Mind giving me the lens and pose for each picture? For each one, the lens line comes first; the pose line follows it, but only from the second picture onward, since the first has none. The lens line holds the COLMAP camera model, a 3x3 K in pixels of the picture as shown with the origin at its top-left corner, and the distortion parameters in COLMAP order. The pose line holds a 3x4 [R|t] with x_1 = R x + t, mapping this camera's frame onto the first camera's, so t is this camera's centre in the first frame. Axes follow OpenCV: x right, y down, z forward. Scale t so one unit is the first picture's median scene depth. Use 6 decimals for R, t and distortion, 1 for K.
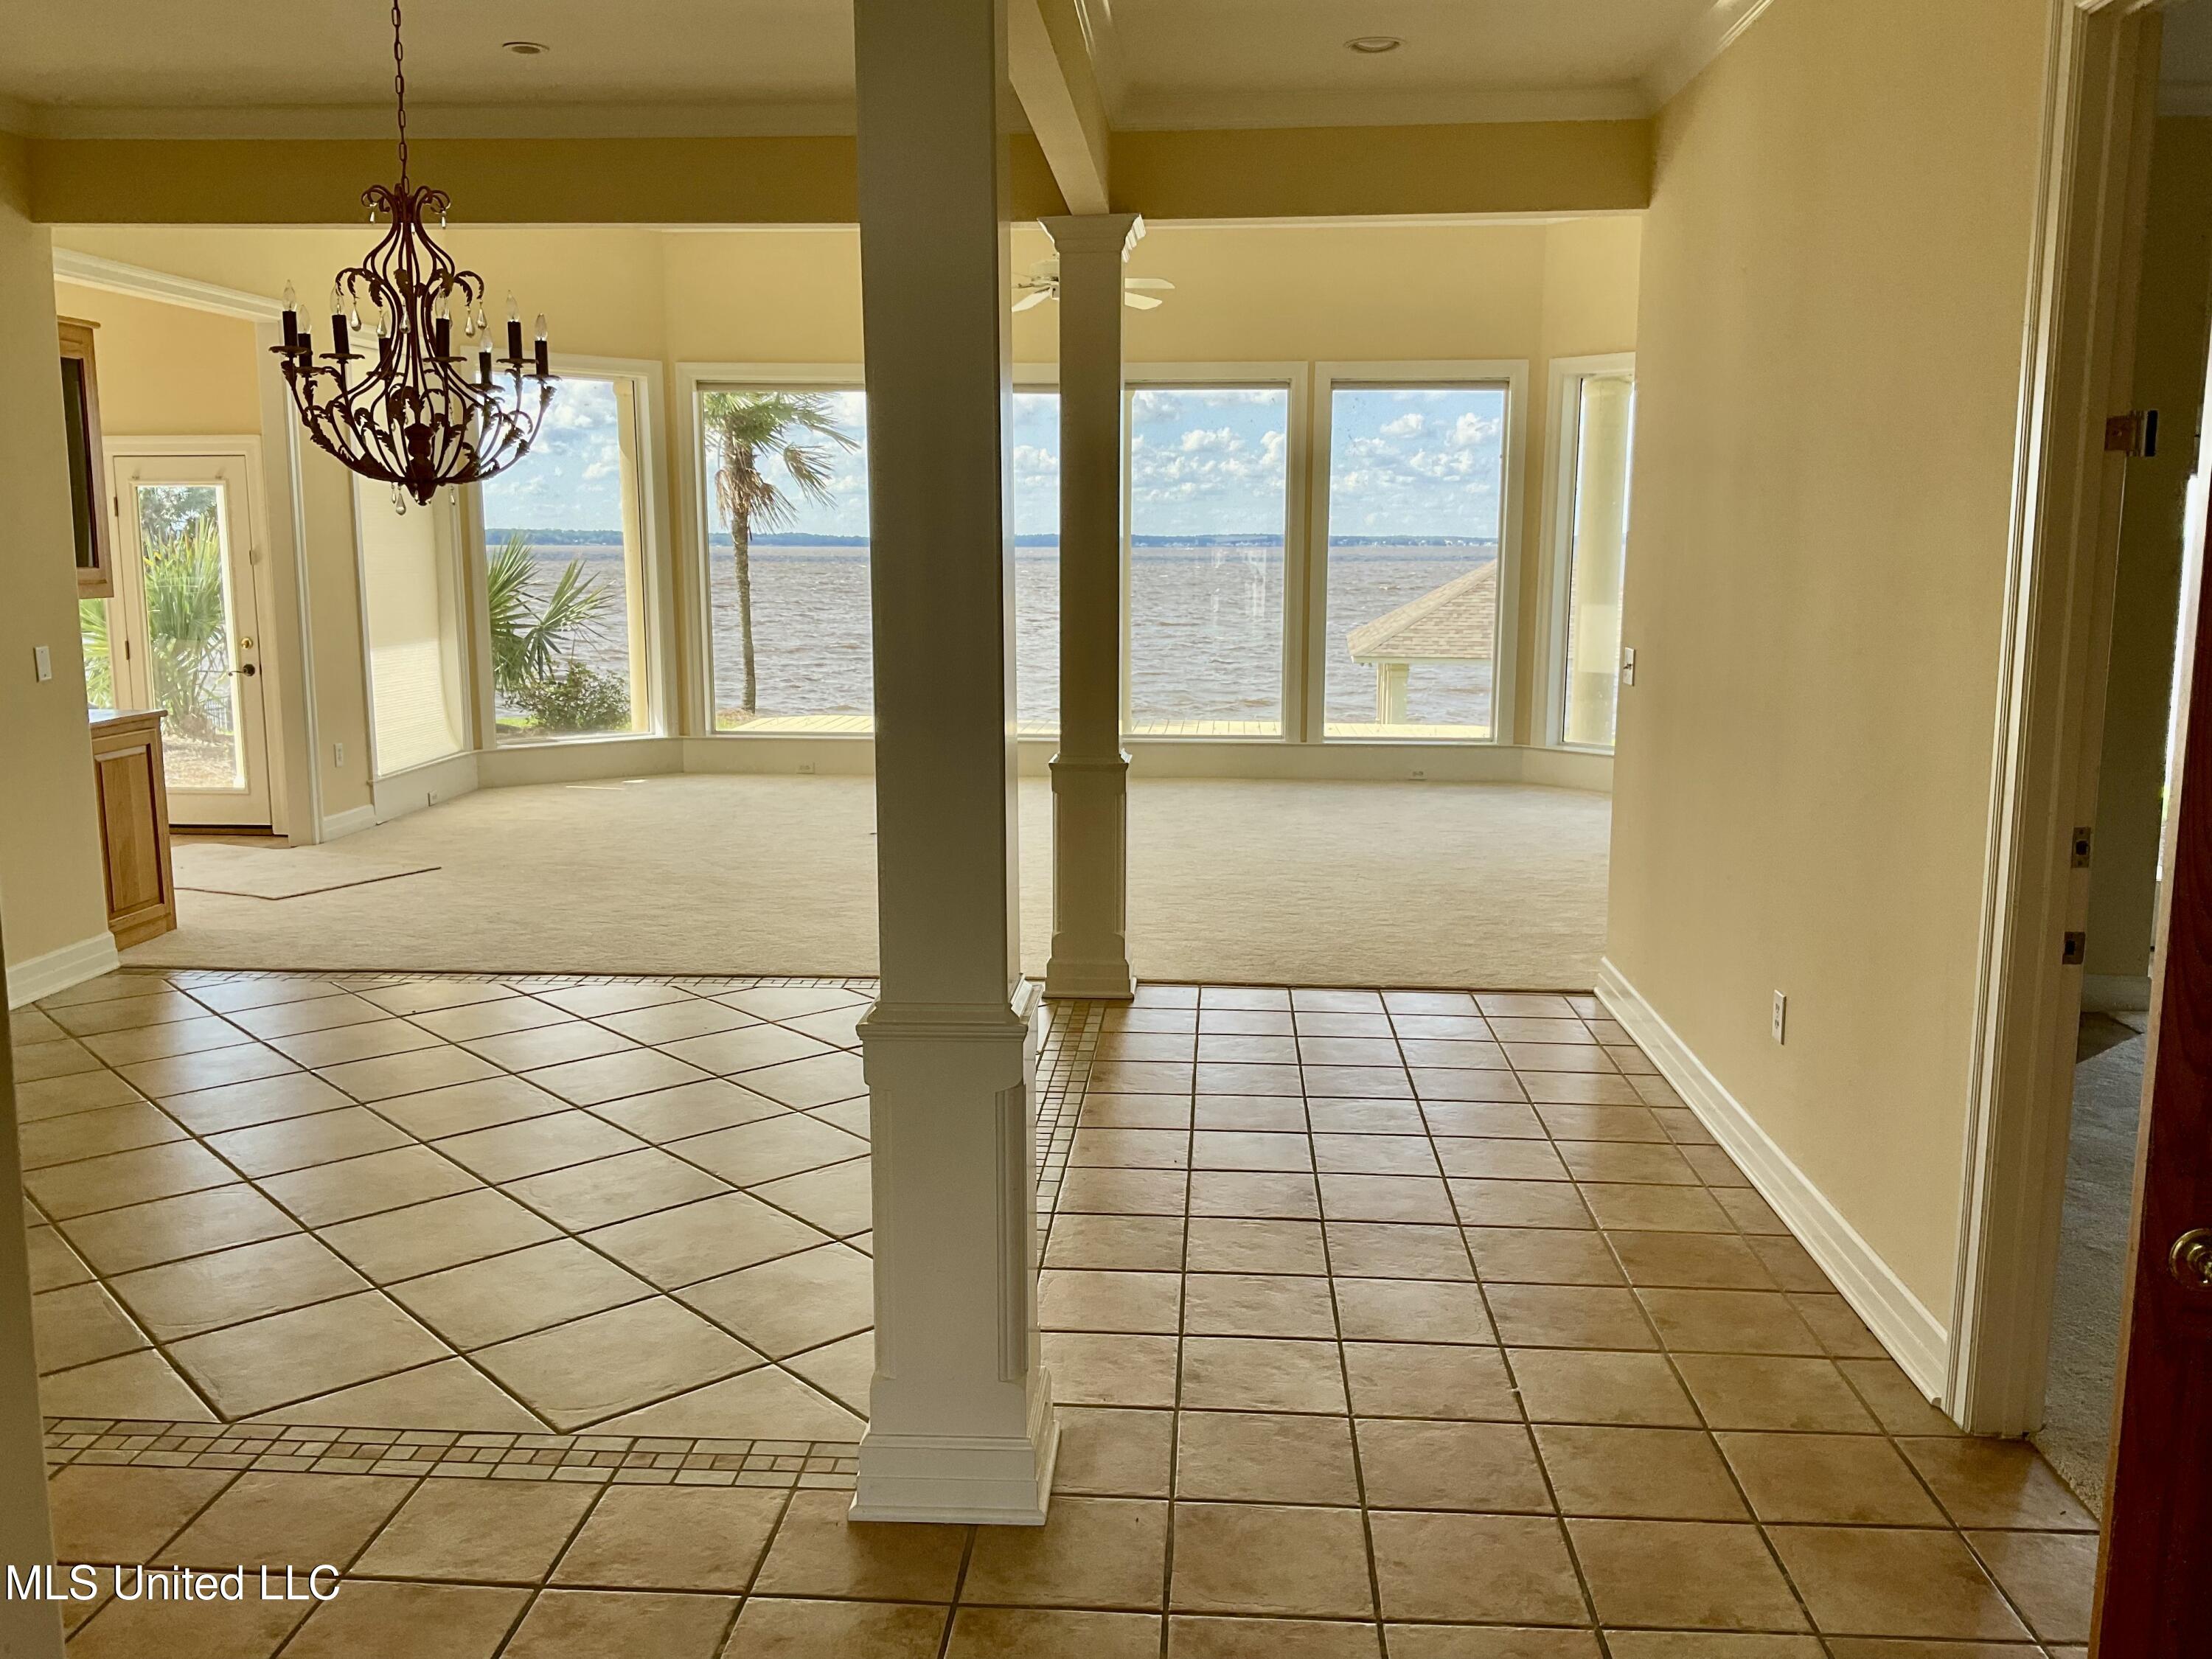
lens RADIAL K [[1838.6, 0, 1100.5], [0, 1838.6, 827.3], [0, 0, 1]] dist [0.113730, -0.209238]
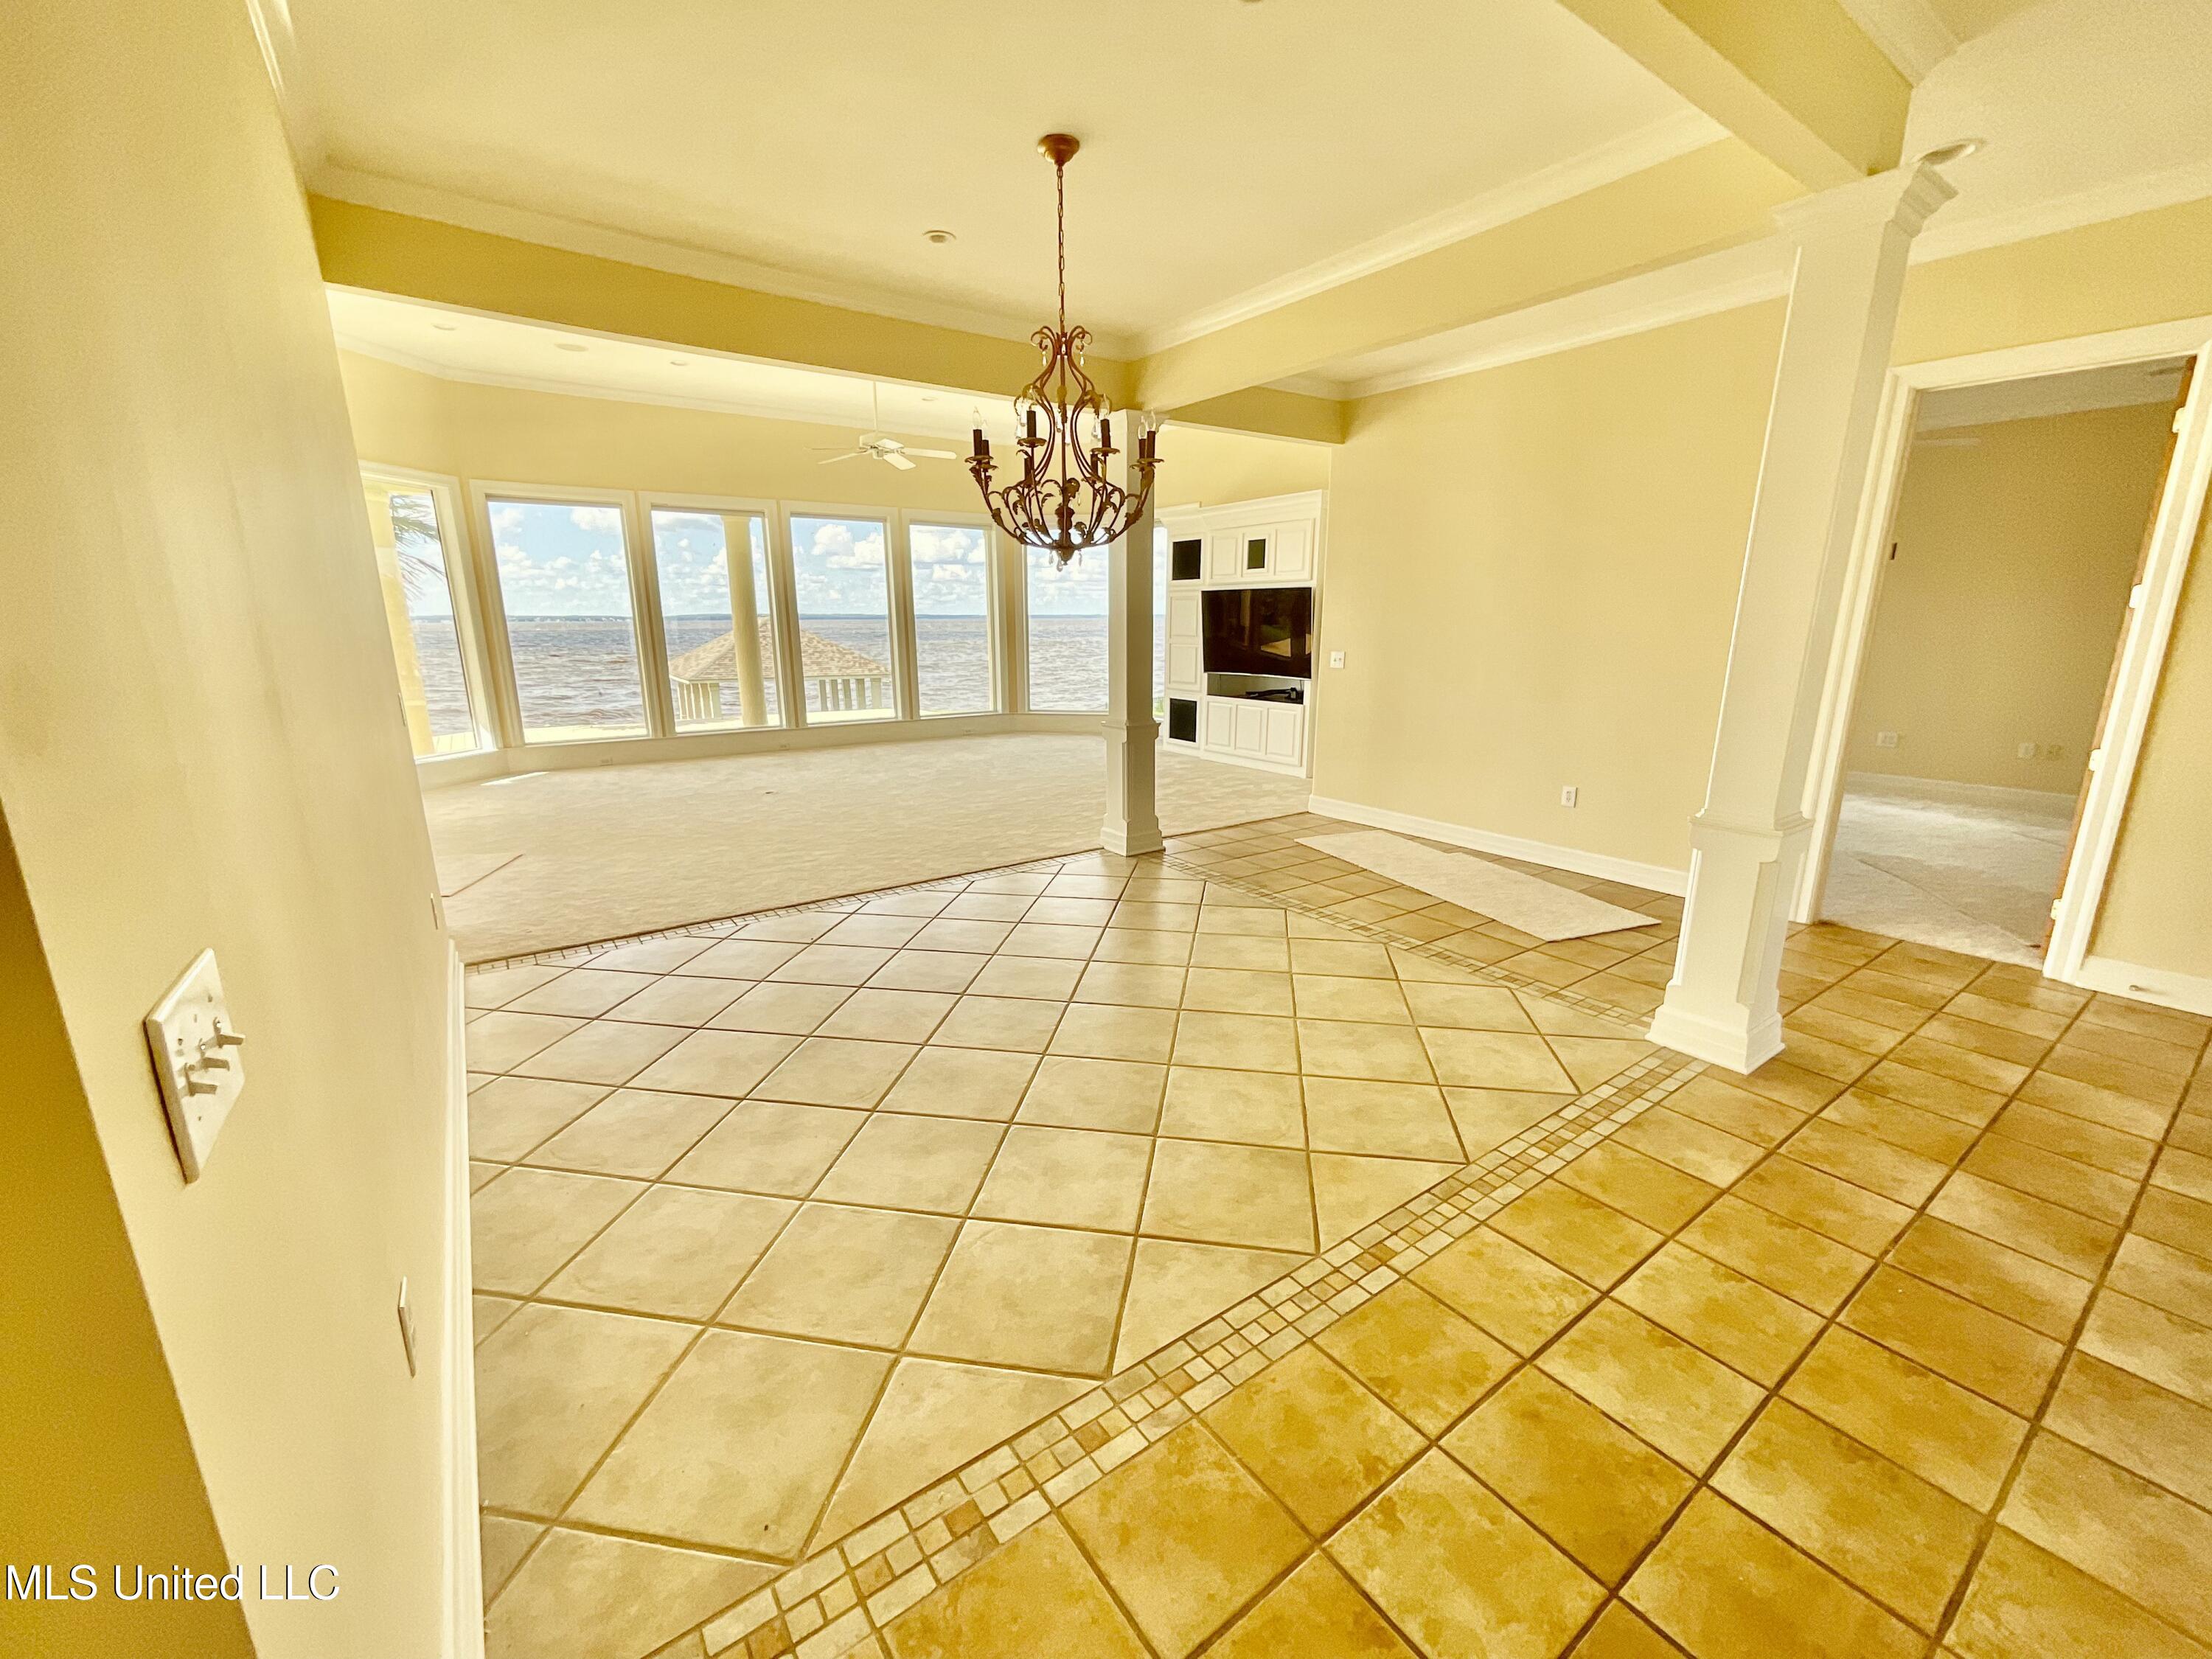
lens RADIAL K [[894.4, 0, 1098.0], [0, 894.4, 831.4], [0, 0, 1]] dist [-0.002884, 0.000591]
pose [[0.772902, -0.152758, 0.615863, -0.314869], [0.102495, 0.987899, 0.116406, -0.018973], [-0.626193, -0.026848, 0.779206, 0.176904]]
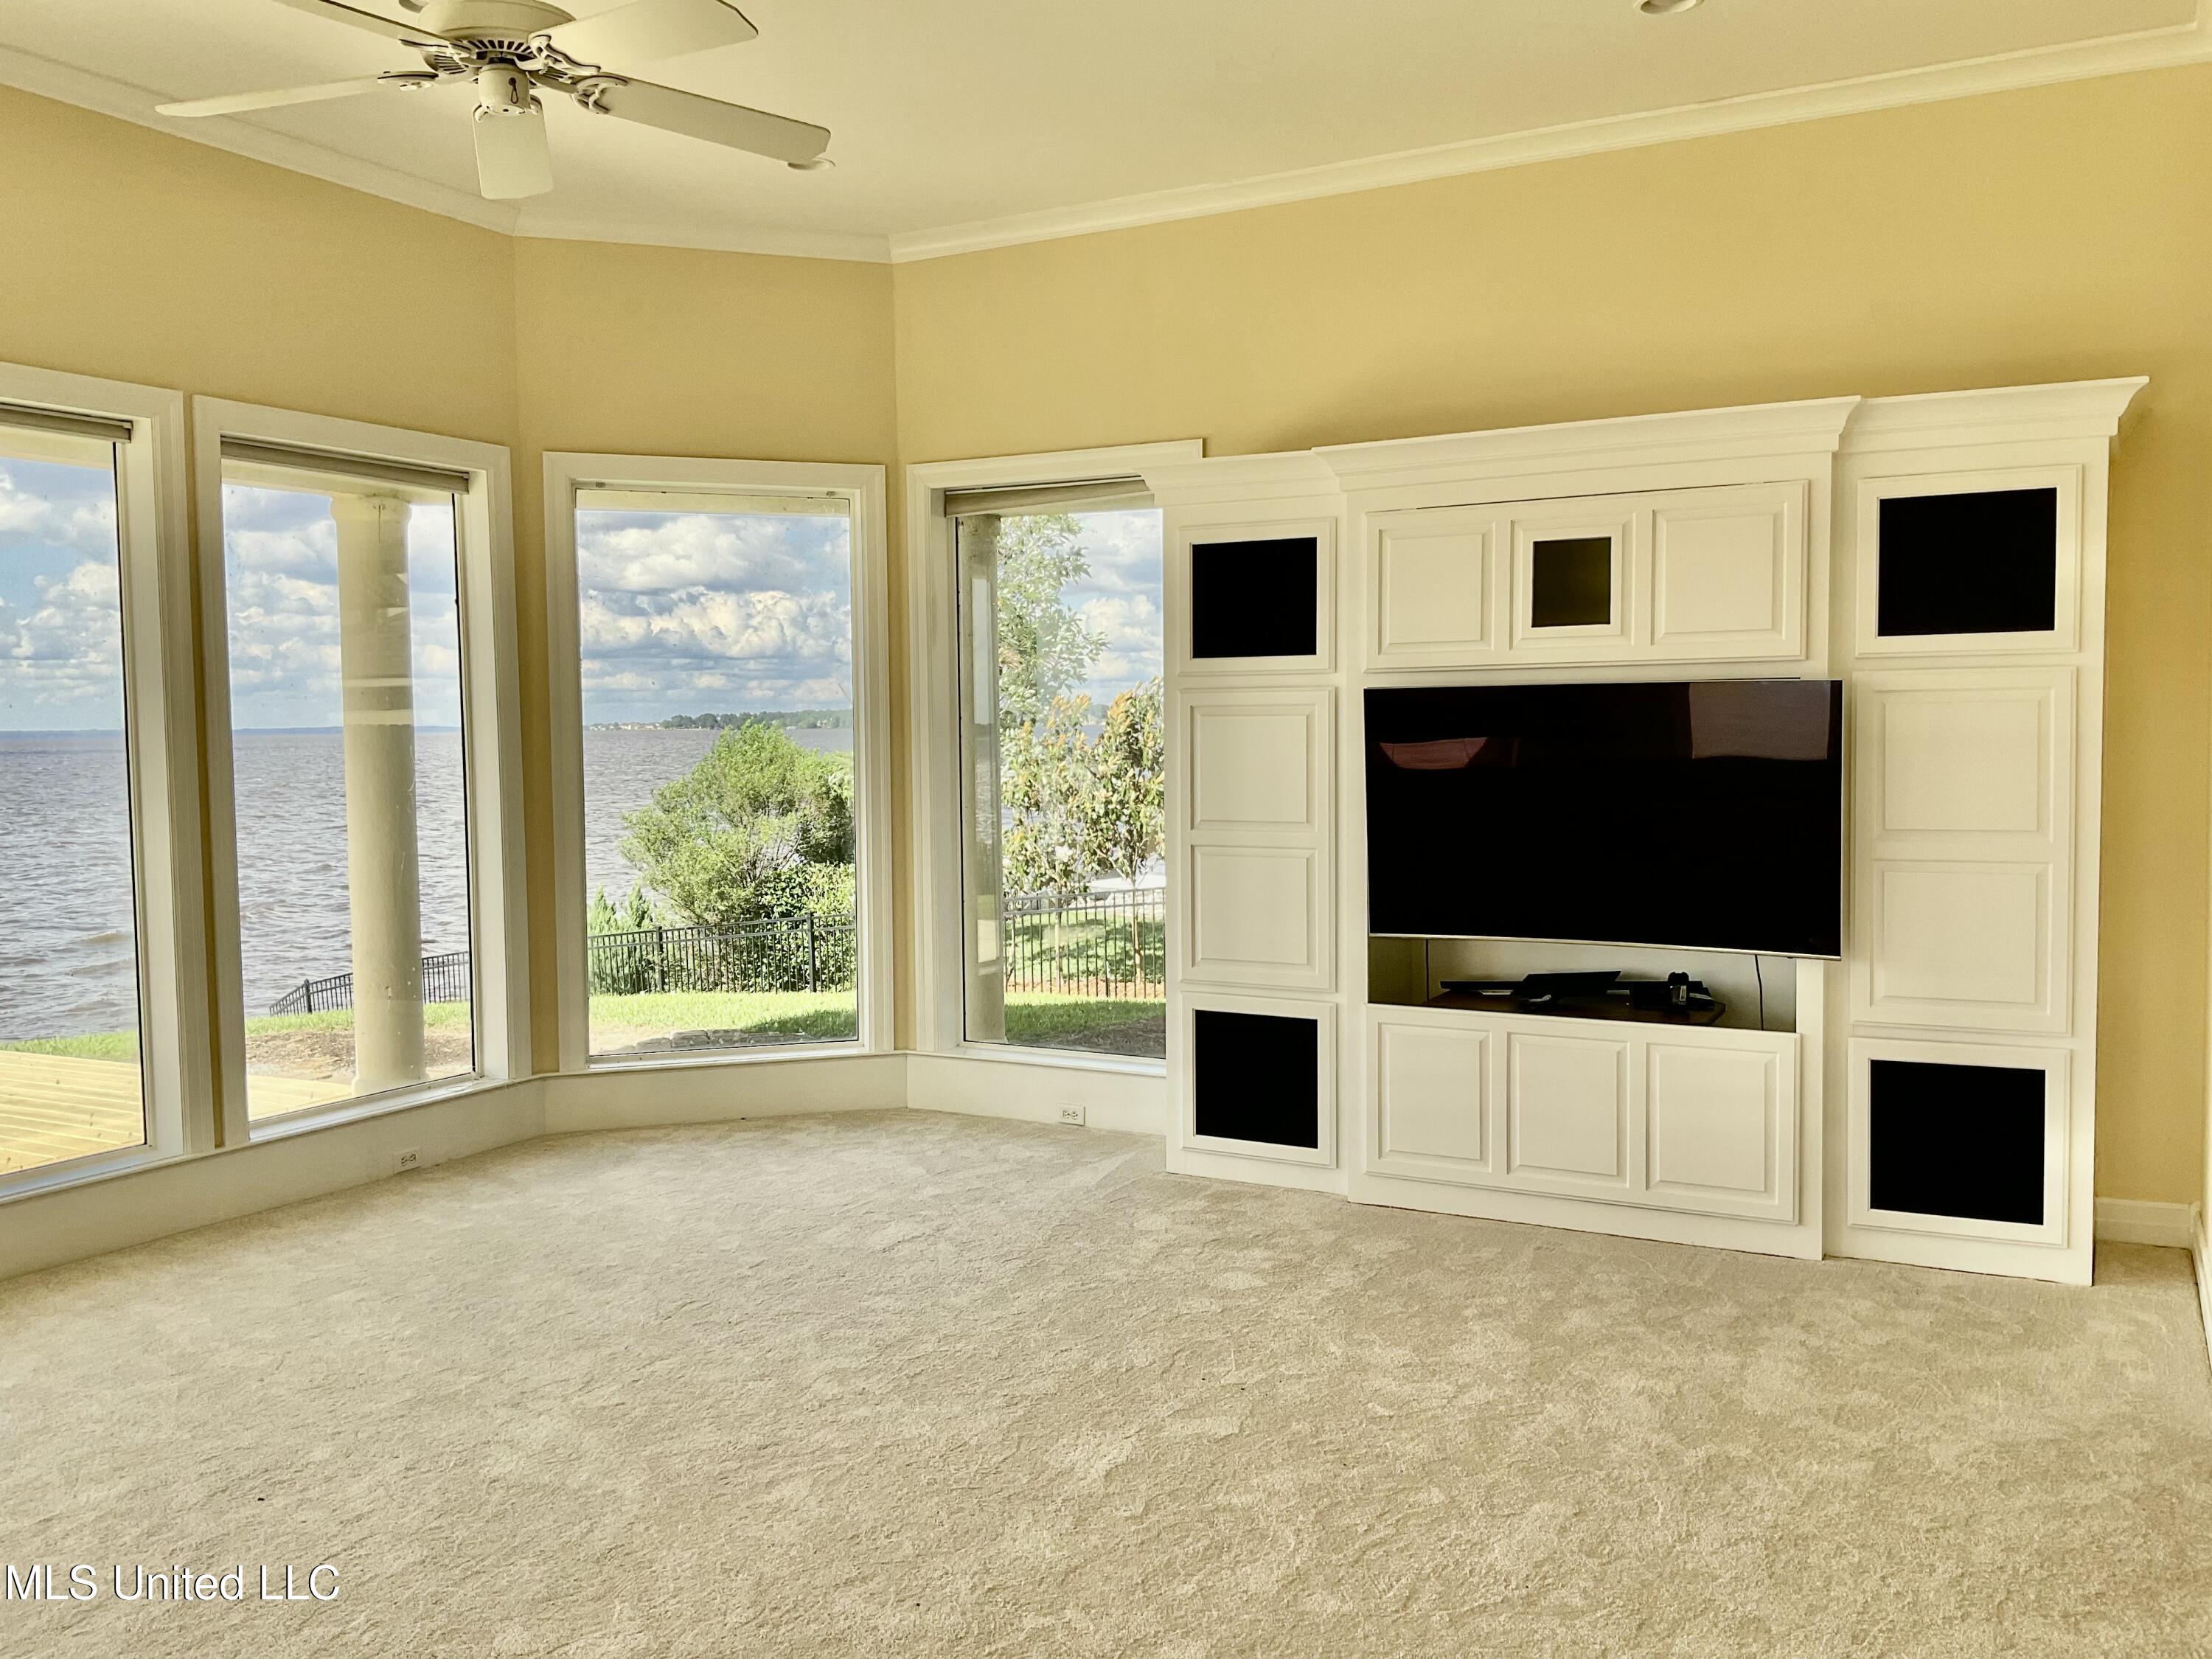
lens RADIAL K [[1838.6, 0, 1100.5], [0, 1838.6, 827.3], [0, 0, 1]] dist [0.113730, -0.209238]
pose [[0.426268, -0.062847, 0.902411, -0.238545], [0.152762, 0.988257, -0.003334, -0.096238], [-0.891605, 0.139276, 0.430863, 0.573922]]
